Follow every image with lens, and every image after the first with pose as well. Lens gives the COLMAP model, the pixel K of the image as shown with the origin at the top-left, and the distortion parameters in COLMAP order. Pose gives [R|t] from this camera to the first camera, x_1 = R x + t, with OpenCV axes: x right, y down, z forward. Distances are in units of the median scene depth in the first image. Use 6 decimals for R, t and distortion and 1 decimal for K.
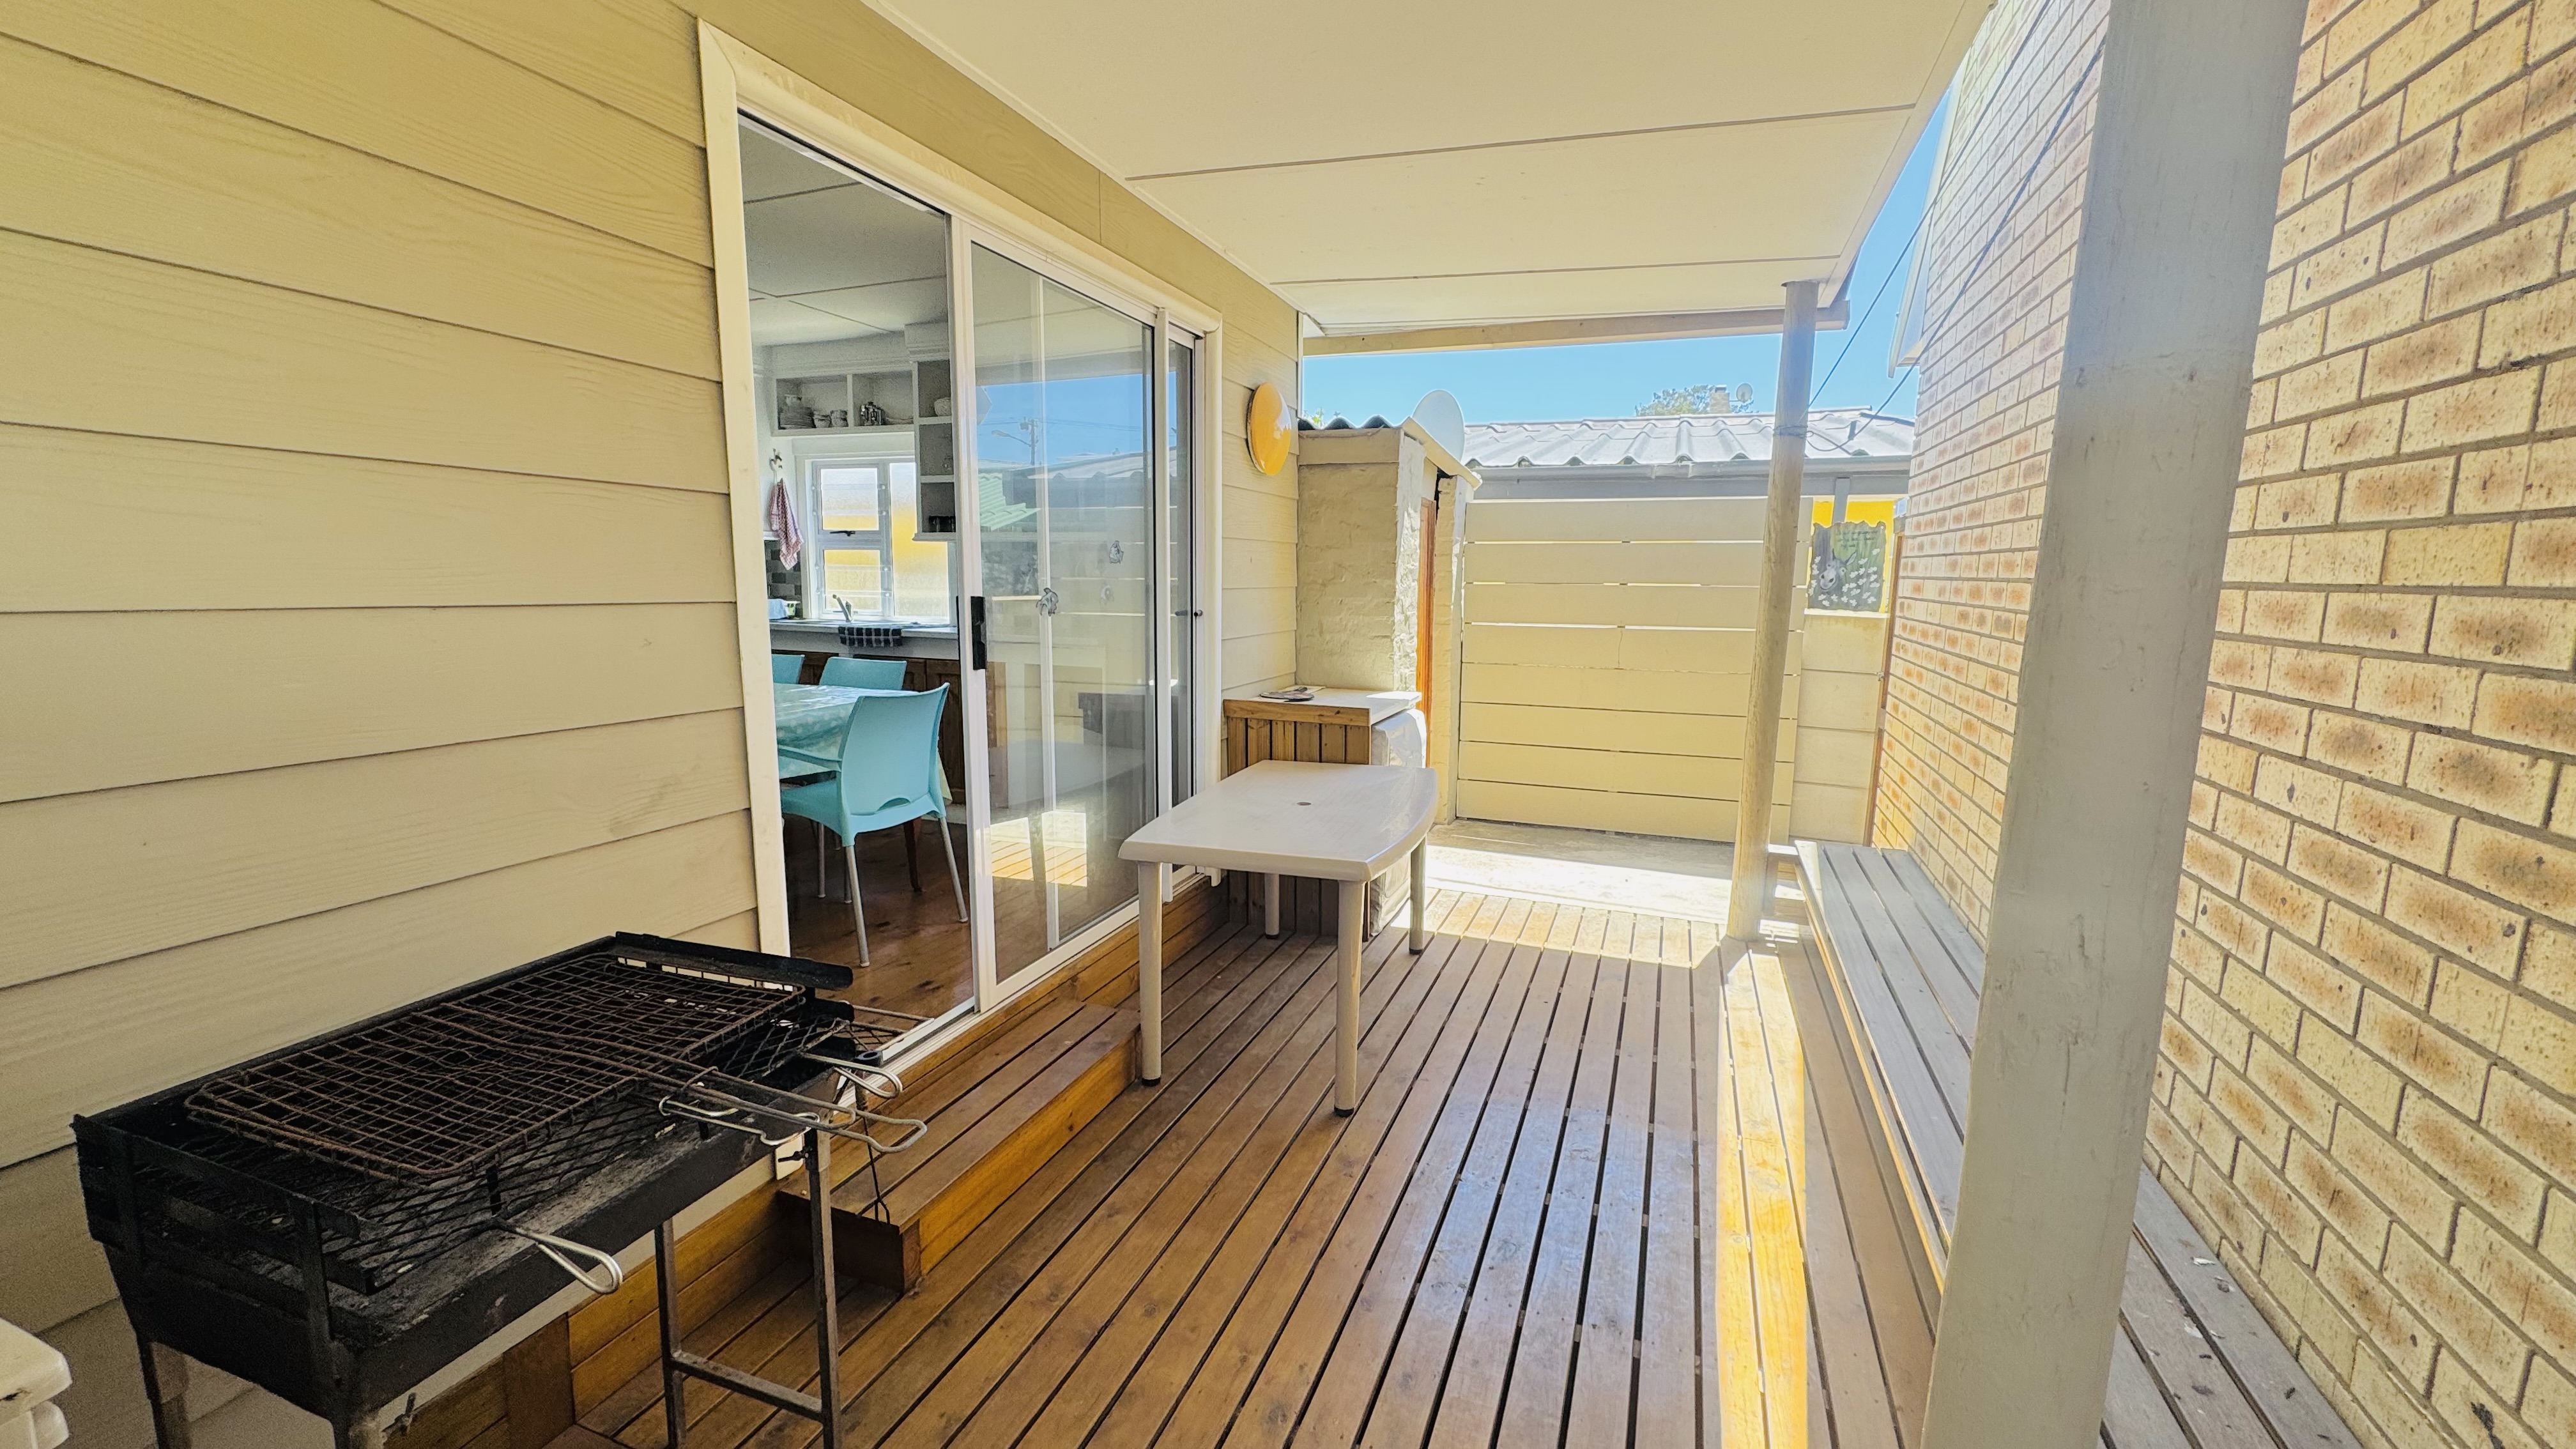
lens RADIAL K [[1025.8, 0, 1287.5], [0, 1025.8, 732.1], [0, 0, 1]] dist [-0.002668, 0.000649]
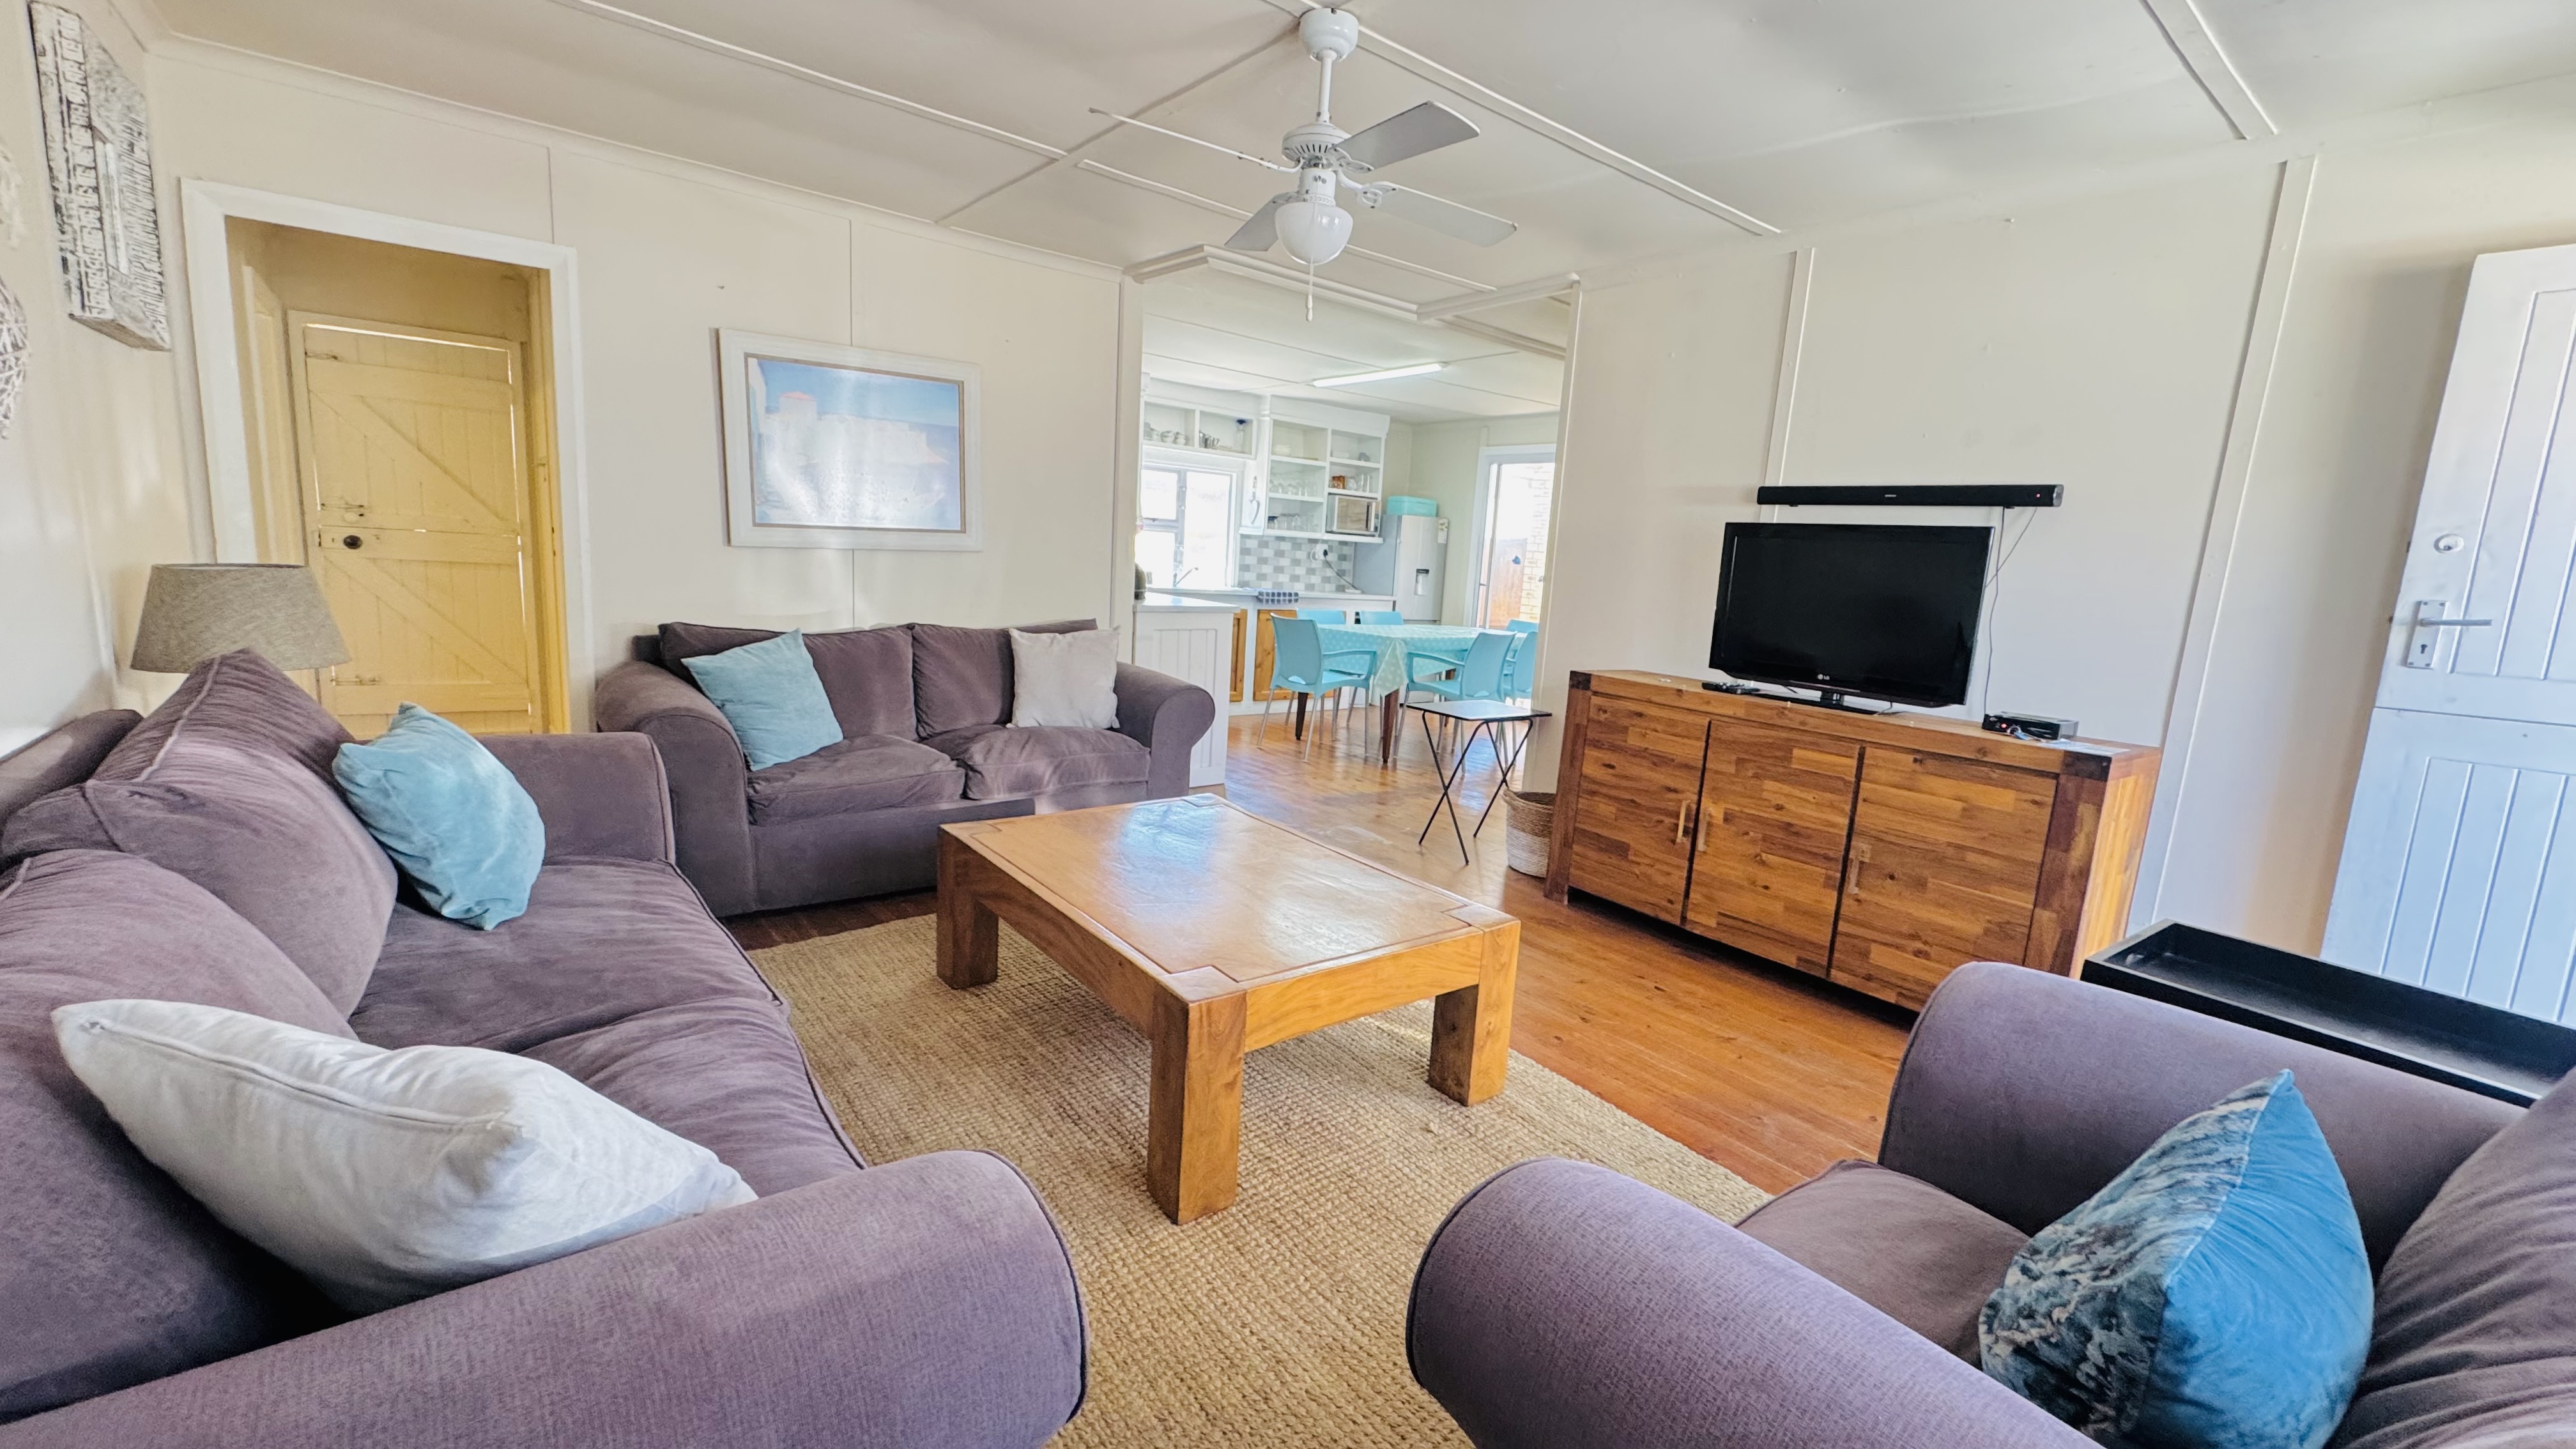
lens RADIAL K [[1025.8, 0, 1281.0], [0, 1025.8, 718.3], [0, 0, 1]] dist [-0.002668, 0.000649]
pose [[0.512013, -0.119277, 0.850656, -1.544424], [0.076533, 0.992708, 0.093130, -0.048462], [-0.855561, 0.017420, 0.517409, 0.167865]]
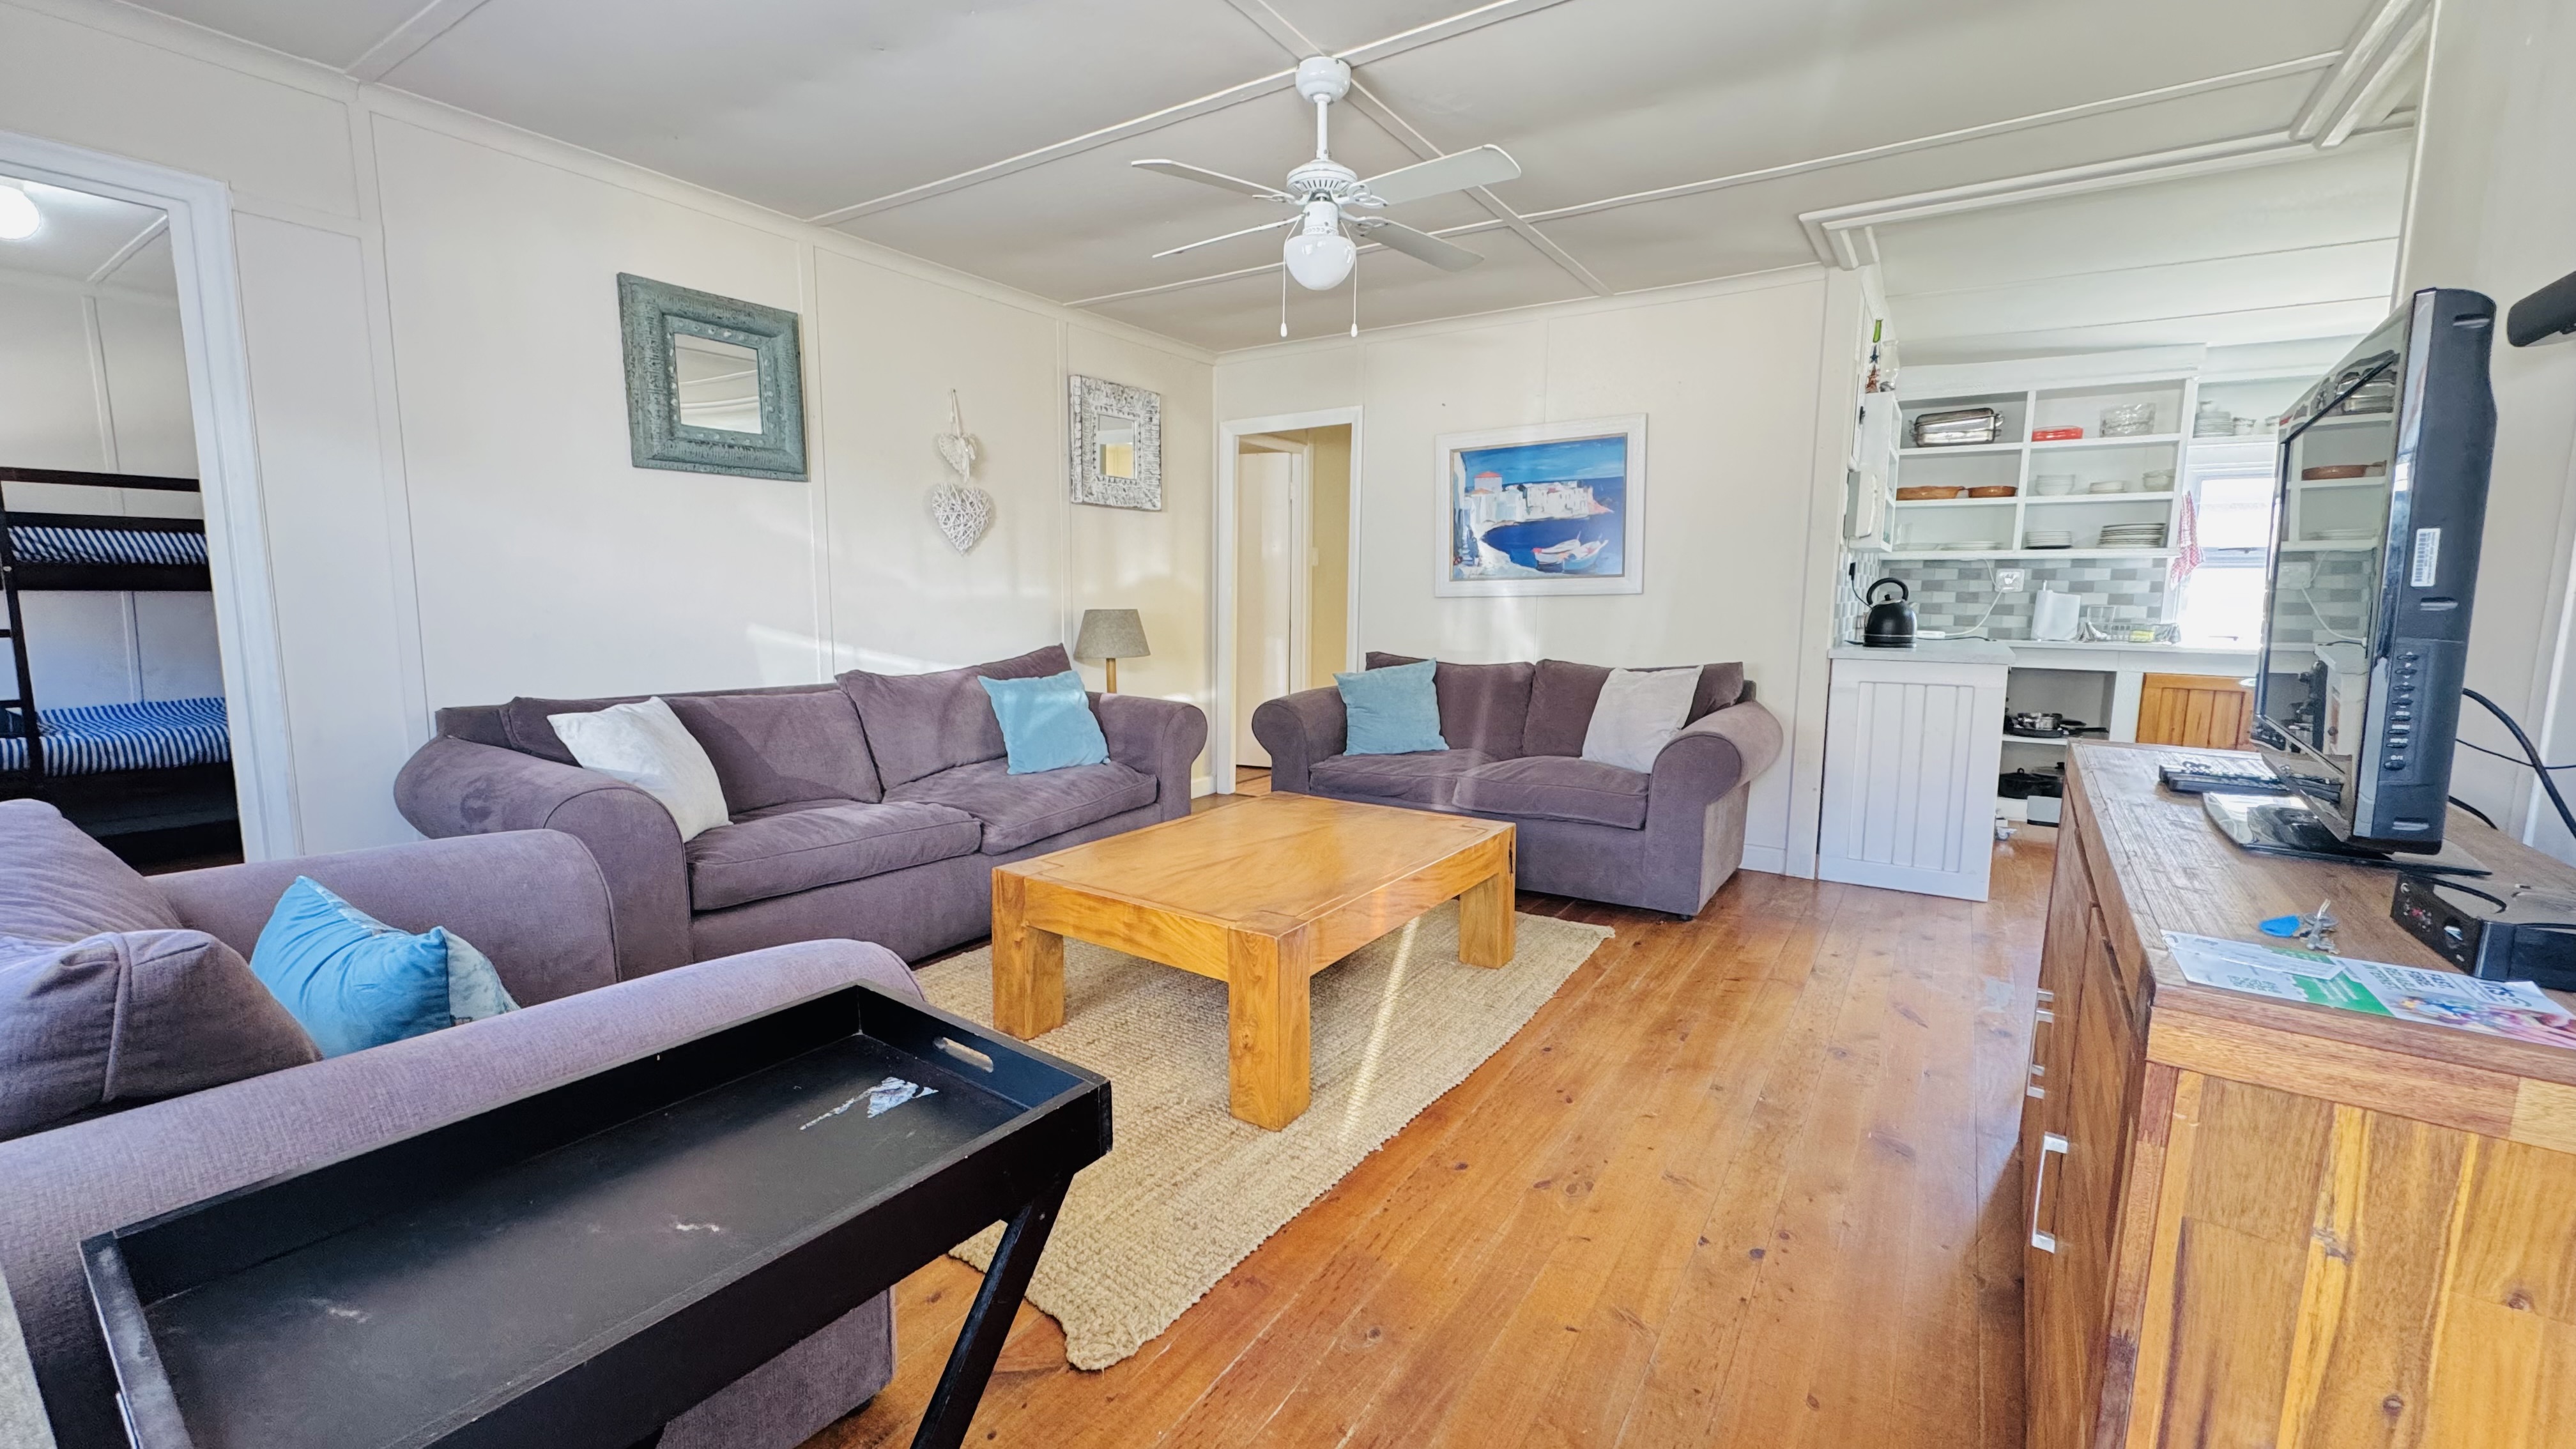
lens RADIAL K [[1025.8, 0, 1291.9], [0, 1025.8, 716.9], [0, 0, 1]] dist [-0.002668, 0.000649]
pose [[0.976536, 0.024371, -0.213970, -1.075459], [-0.031749, 0.999011, -0.031113, 0.009032], [0.213000, 0.037176, 0.976345, -0.062764]]
